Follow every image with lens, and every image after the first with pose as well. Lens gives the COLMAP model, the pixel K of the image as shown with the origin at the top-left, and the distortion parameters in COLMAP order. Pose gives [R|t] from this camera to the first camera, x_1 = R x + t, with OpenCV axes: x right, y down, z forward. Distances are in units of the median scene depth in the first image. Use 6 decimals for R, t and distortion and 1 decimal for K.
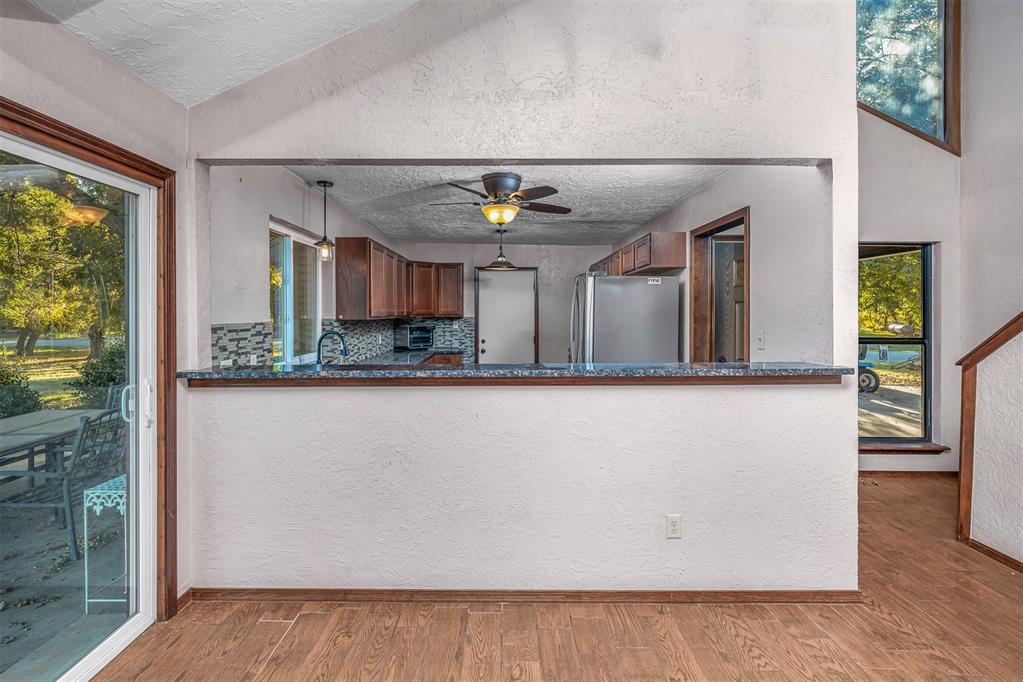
lens RADIAL K [[490.0, 0, 498.3], [0, 490.0, 319.0], [0, 0, 1]] dist [0.004075, 0.000340]
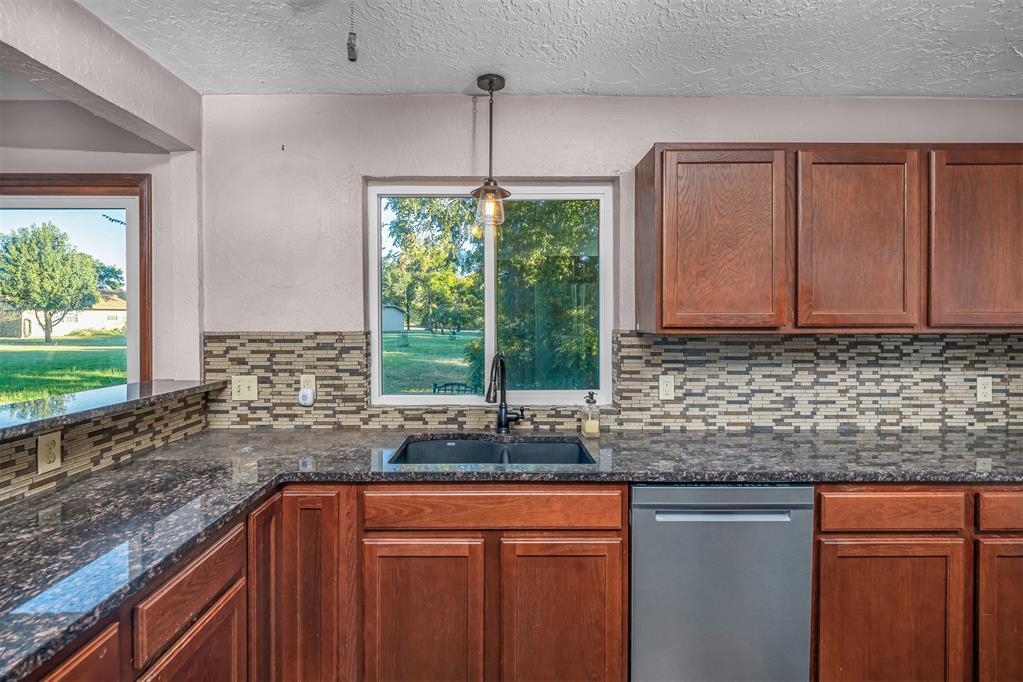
lens RADIAL K [[490.0, 0, 498.3], [0, 490.0, 319.0], [0, 0, 1]] dist [0.004075, 0.000340]
pose [[0.012254, 0.000422, -0.999925, 0.196850], [-0.011713, 0.999931, 0.000279, -0.011899], [0.999856, 0.011709, 0.012258, 1.001709]]
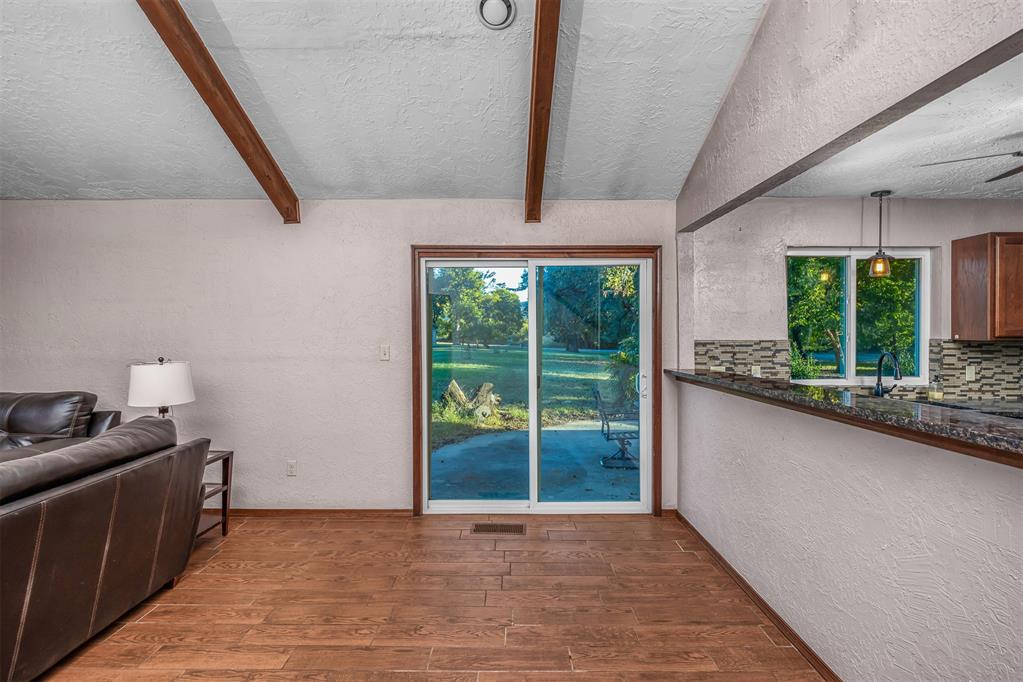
lens RADIAL K [[488.7, 0, 511.5], [0, 488.7, 341.0], [0, 0, 1]] dist [0.002259, 0.000040]
pose [[0.019329, 0.014973, -0.999701, 0.568023], [-0.010696, 0.999834, 0.014768, -0.001315], [0.999756, 0.010407, 0.019486, 0.279356]]
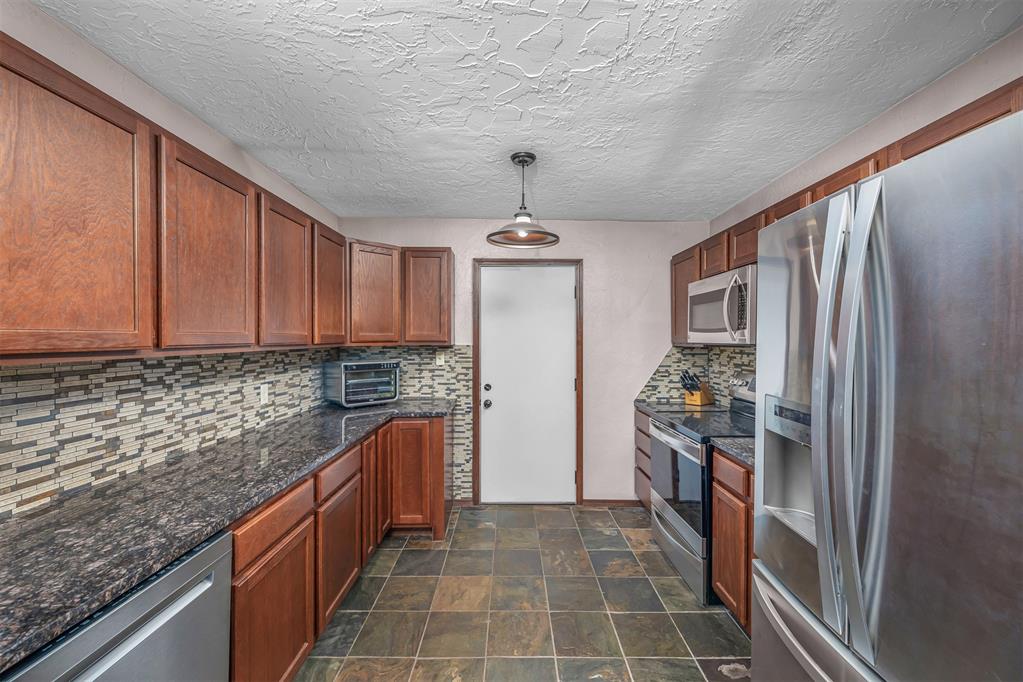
lens RADIAL K [[405.2, 0, 515.3], [0, 405.2, 339.1], [0, 0, 1]] dist [0.000280, 0.000092]
pose [[0.999876, 0.000673, 0.015717, -0.010846], [-0.000532, 0.999960, -0.008959, -0.012834], [-0.015722, 0.008949, 0.999836, 0.967571]]
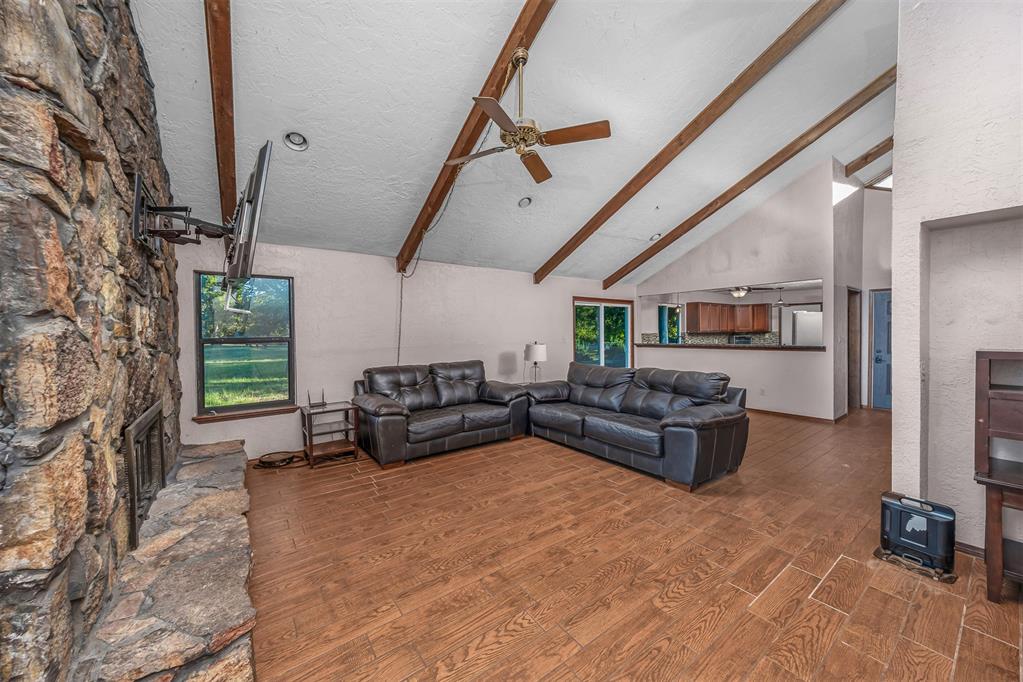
lens RADIAL K [[368.7, 0, 511.5], [0, 368.7, 341.0], [0, 0, 1]] dist [0.016848, -0.000071]
pose [[0.608904, 0.013426, -0.793130, 0.838777], [-0.000196, 0.999859, 0.016775, 0.016075], [0.793244, -0.010059, 0.608821, -1.220977]]
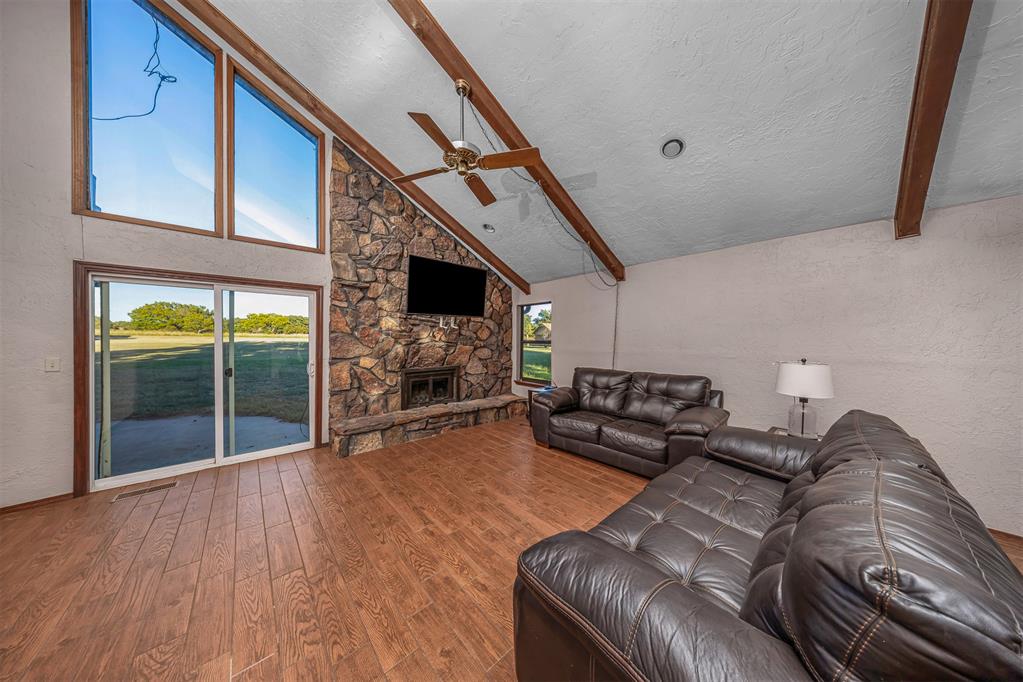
lens RADIAL K [[301.9, 0, 504.0], [0, 301.9, 340.6], [0, 0, 1]] dist [0.000467, 0.000015]
pose [[-0.742347, 0.000726, -0.670015, 0.644837], [-0.013522, 0.999780, 0.016065, 0.003973], [0.669879, 0.020986, -0.742173, -0.227793]]
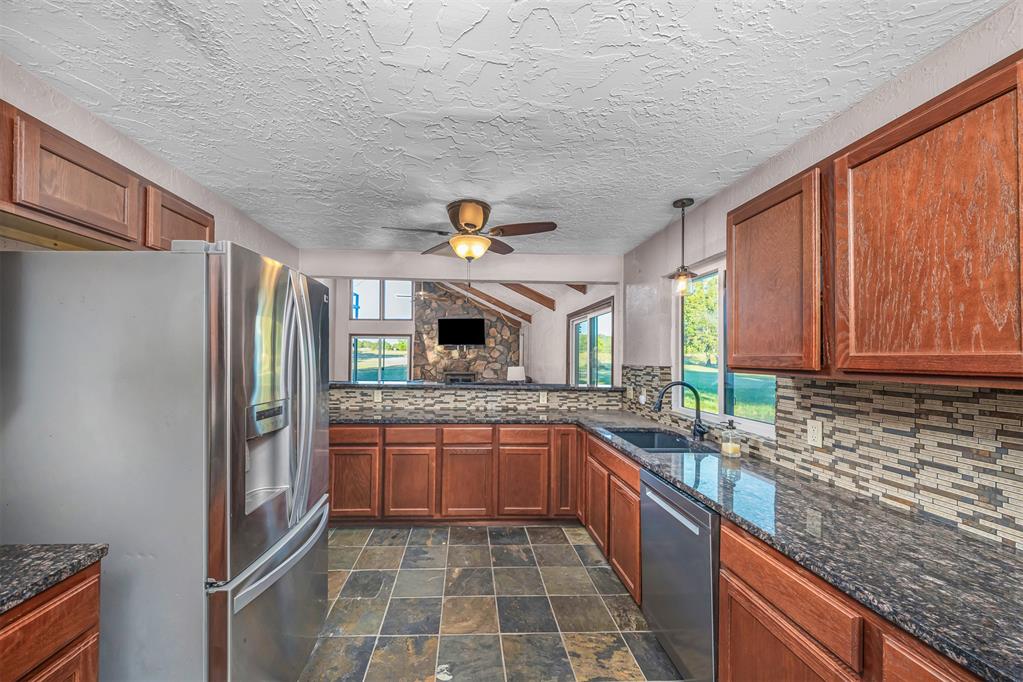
lens RADIAL K [[384.6, 0, 480.6], [0, 384.6, 346.6], [0, 0, 1]] dist [-0.000780, -0.000109]
pose [[-0.999148, -0.011595, -0.039618, 0.011636], [-0.011054, 0.999843, -0.013857, -0.020417], [0.039772, -0.013407, -0.999119, 1.633627]]
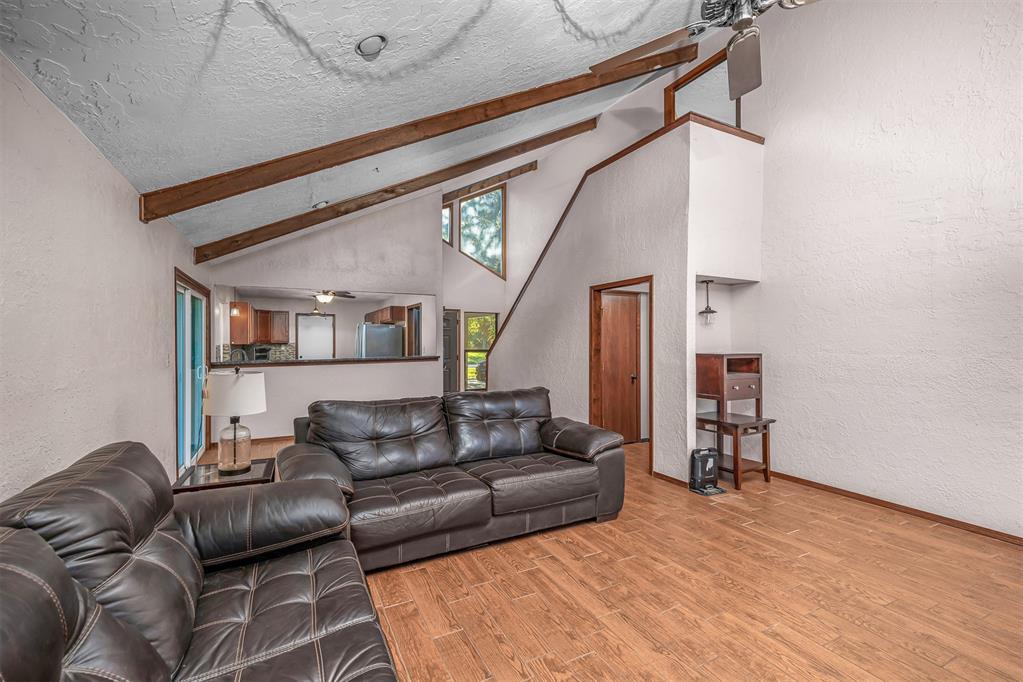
lens RADIAL K [[412.2, 0, 480.5], [0, 412.2, 339.8], [0, 0, 1]] dist [-0.000931, -0.000037]
pose [[0.899886, -0.001395, 0.436123, -0.175997], [0.006301, 0.999932, -0.009804, 0.007716], [-0.436079, 0.011570, 0.899834, -1.048773]]
